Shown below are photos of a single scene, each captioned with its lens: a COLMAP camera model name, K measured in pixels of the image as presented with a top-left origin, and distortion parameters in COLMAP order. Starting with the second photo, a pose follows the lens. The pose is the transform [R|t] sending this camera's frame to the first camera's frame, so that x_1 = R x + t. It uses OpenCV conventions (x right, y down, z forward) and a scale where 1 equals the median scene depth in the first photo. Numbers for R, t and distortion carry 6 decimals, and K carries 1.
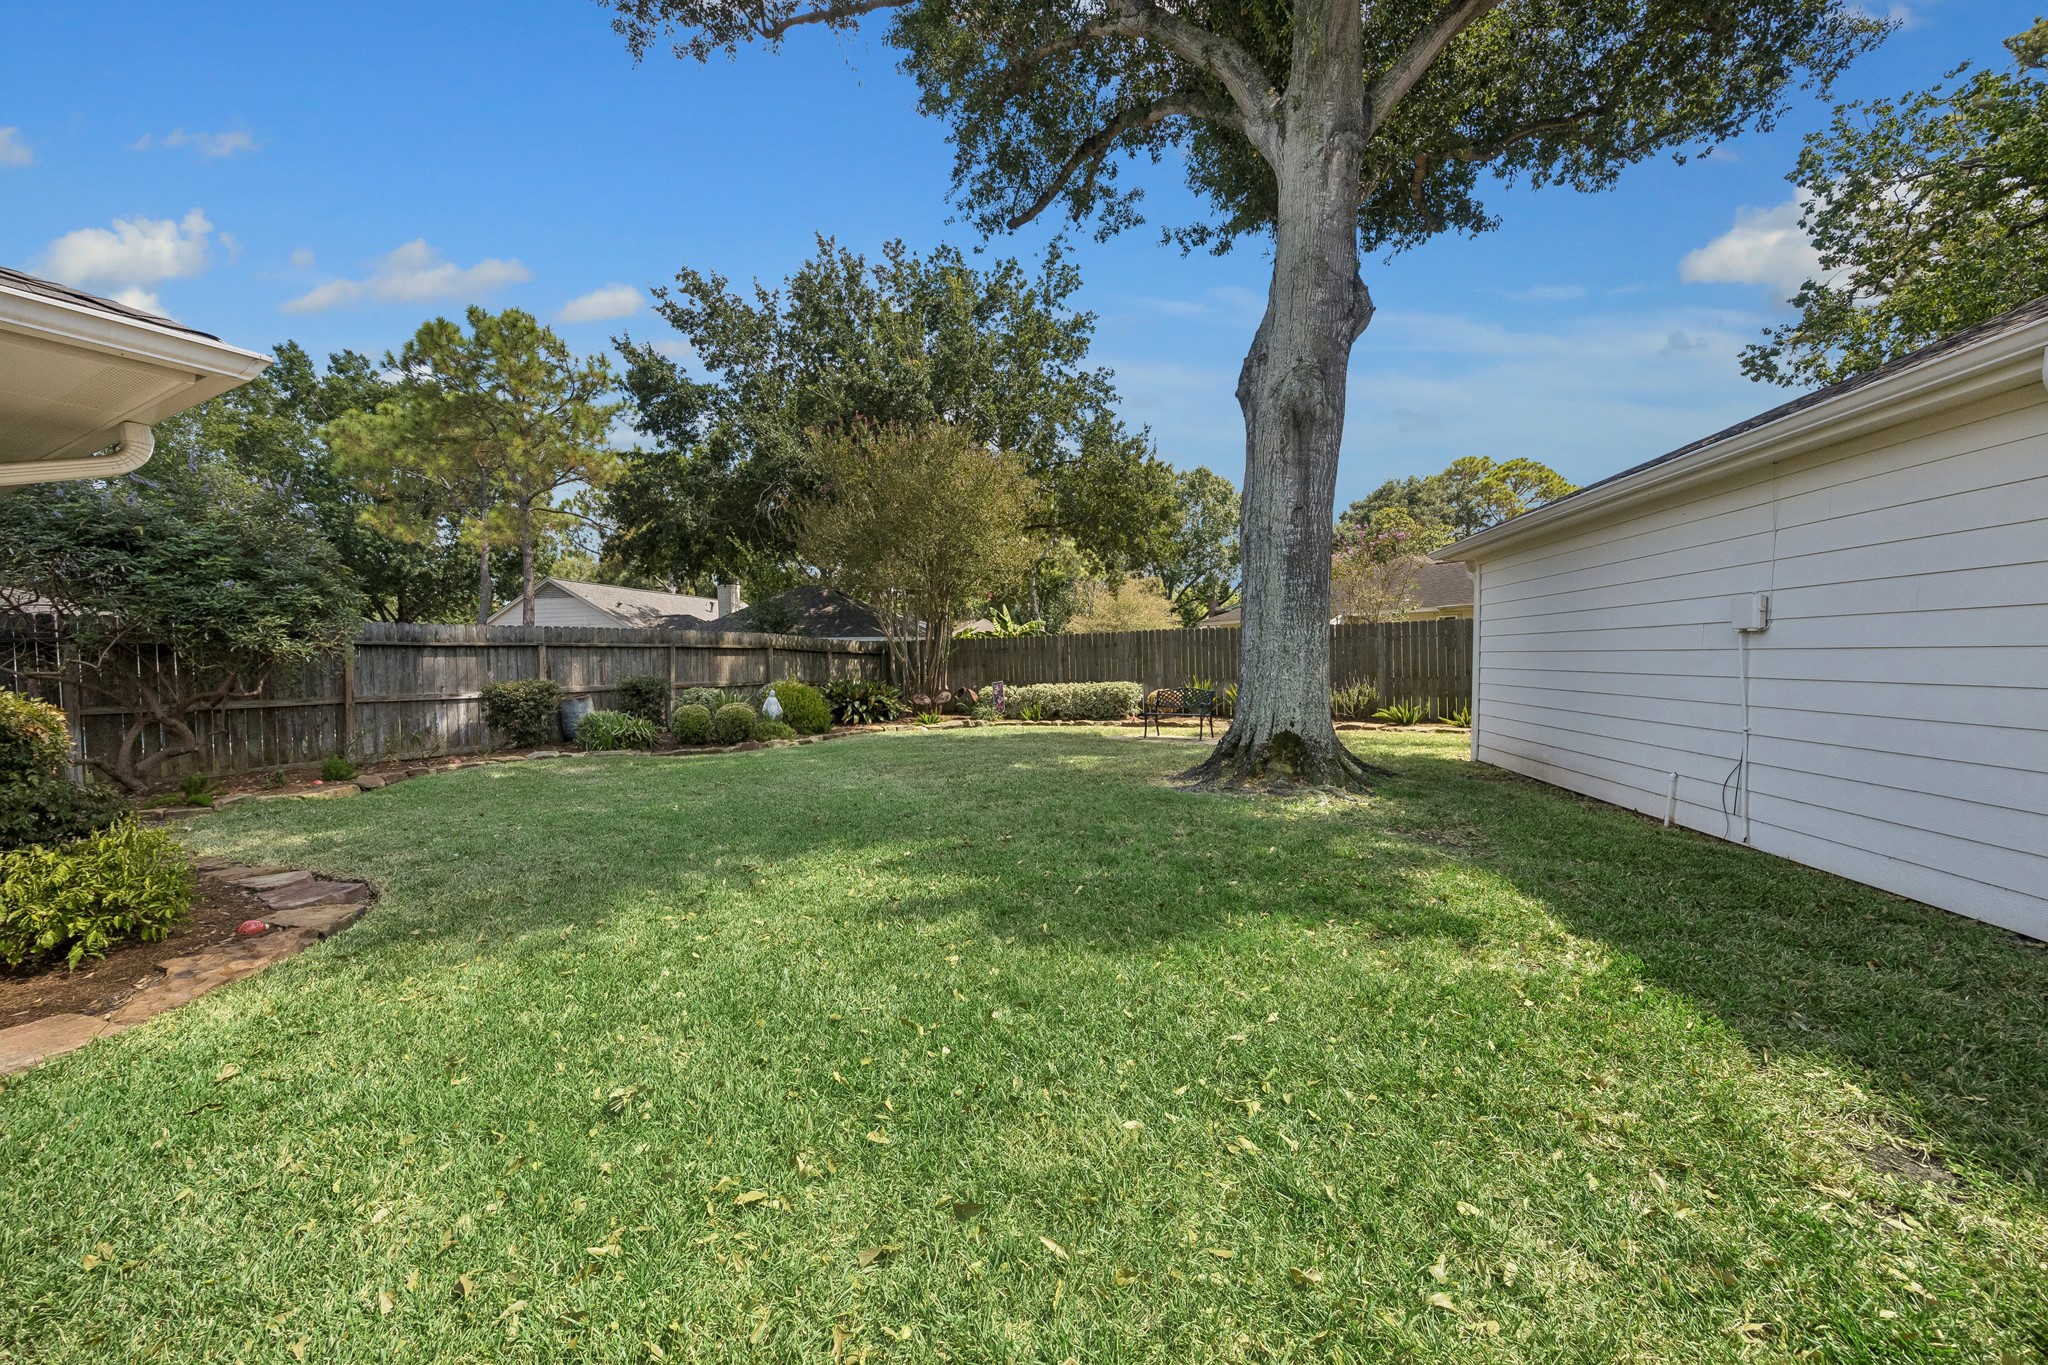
lens RADIAL K [[785.1, 0, 1020.0], [0, 785.1, 680.2], [0, 0, 1]] dist [-0.001051, 0.000052]
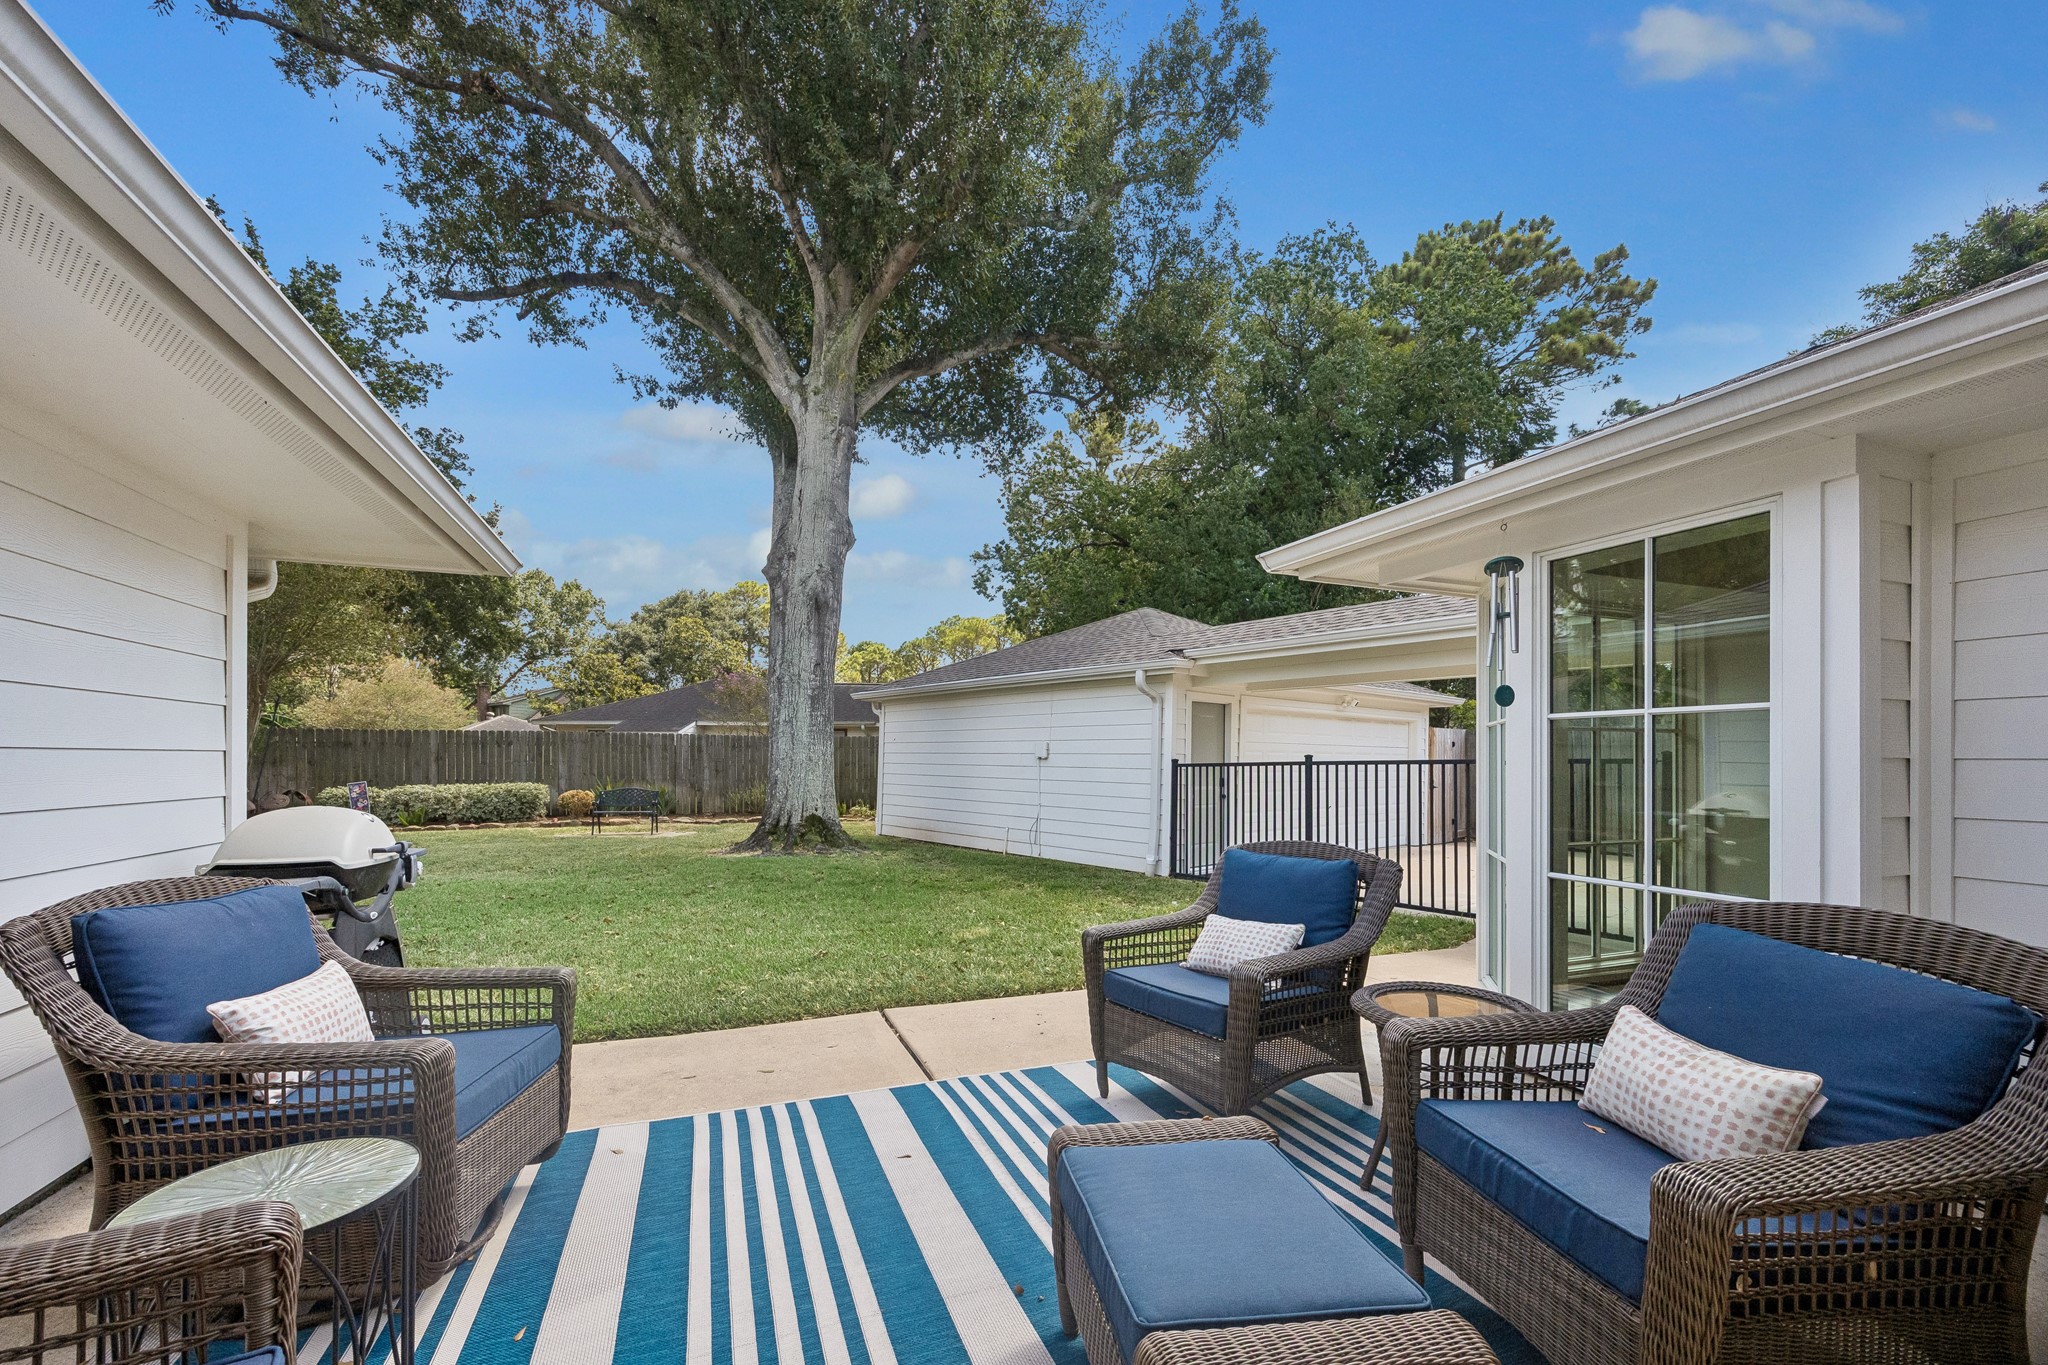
lens RADIAL K [[826.3, 0, 1024.1], [0, 826.3, 762.9], [0, 0, 1]] dist [0.000086, 0.000031]
pose [[0.643114, 0.023434, 0.765412, -0.296777], [-0.003013, 0.999601, -0.028072, 0.005211], [-0.765765, 0.015747, 0.642928, -0.152288]]
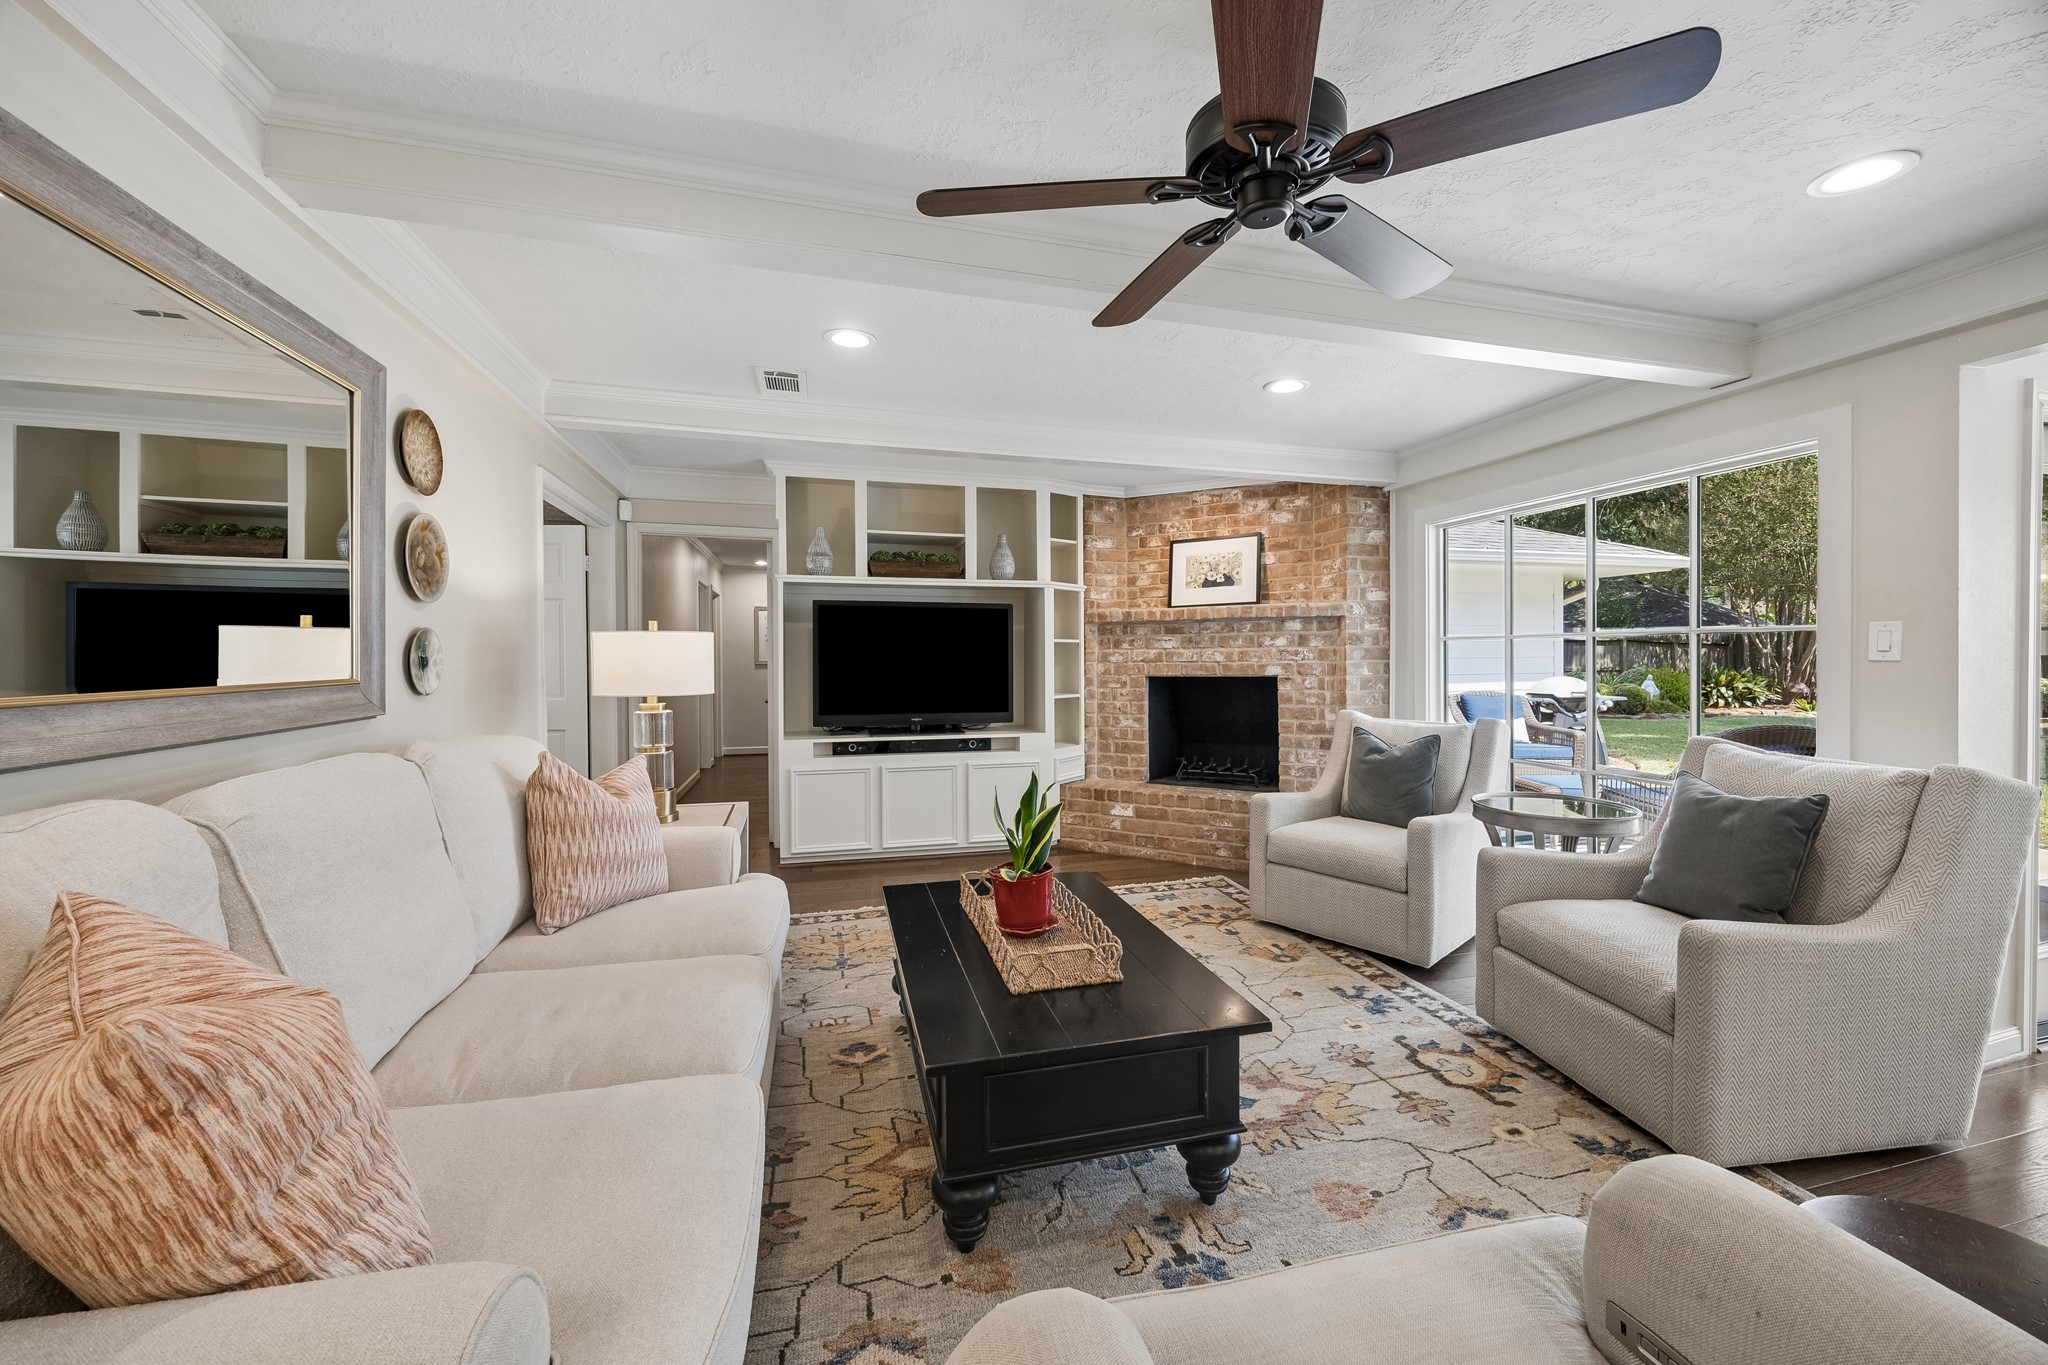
lens RADIAL K [[788.0, 0, 1029.6], [0, 788.0, 671.1], [0, 0, 1]] dist [-0.000562, 0.000018]
pose [[0.701580, 0.026302, -0.712105, -0.110467], [-0.020202, 0.999651, 0.017019, 0.004784], [0.712304, 0.002445, 0.701867, -0.571766]]
